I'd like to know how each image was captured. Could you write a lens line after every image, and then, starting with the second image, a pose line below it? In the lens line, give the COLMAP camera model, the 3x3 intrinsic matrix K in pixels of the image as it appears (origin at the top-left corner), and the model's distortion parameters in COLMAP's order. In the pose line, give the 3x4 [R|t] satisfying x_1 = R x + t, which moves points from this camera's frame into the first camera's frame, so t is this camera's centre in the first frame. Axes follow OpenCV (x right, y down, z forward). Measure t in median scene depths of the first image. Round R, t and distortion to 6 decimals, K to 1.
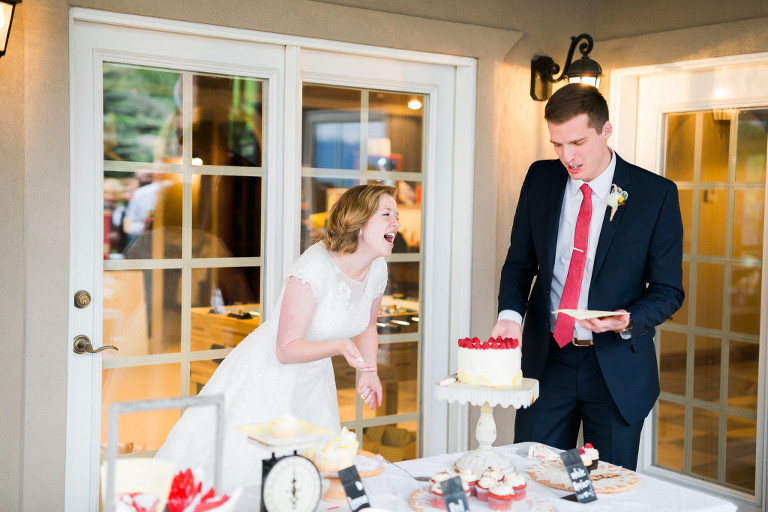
lens RADIAL K [[1069.5, 0, 385.5], [0, 1069.5, 254.7], [0, 0, 1]] dist [0.111420, 0.000000]
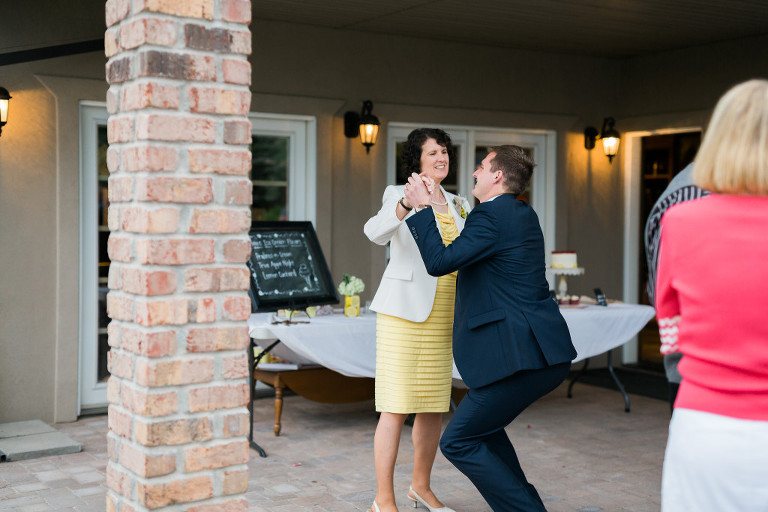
lens RADIAL K [[1069.5, 0, 381.2], [0, 1069.5, 257.3], [0, 0, 1]] dist [0.111420, 0.000000]
pose [[0.996926, -0.012520, -0.077342, -0.093641], [0.011019, 0.999743, -0.019807, 0.095560], [0.077570, 0.018894, 0.996808, -1.065900]]
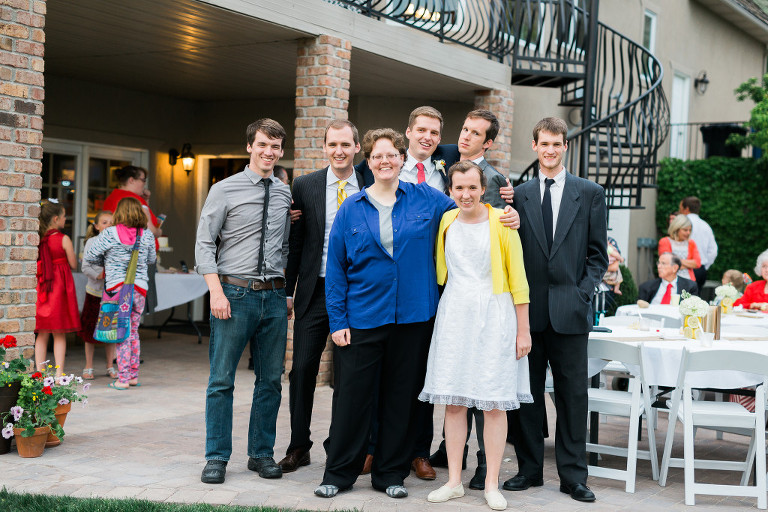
lens RADIAL K [[1069.5, 0, 385.6], [0, 1069.5, 256.5], [0, 0, 1]] dist [0.111420, 0.000000]
pose [[0.941672, 0.010461, 0.336368, -0.276870], [-0.001141, 0.999610, -0.027893, 0.172525], [-0.336529, 0.025882, 0.941317, -1.846959]]
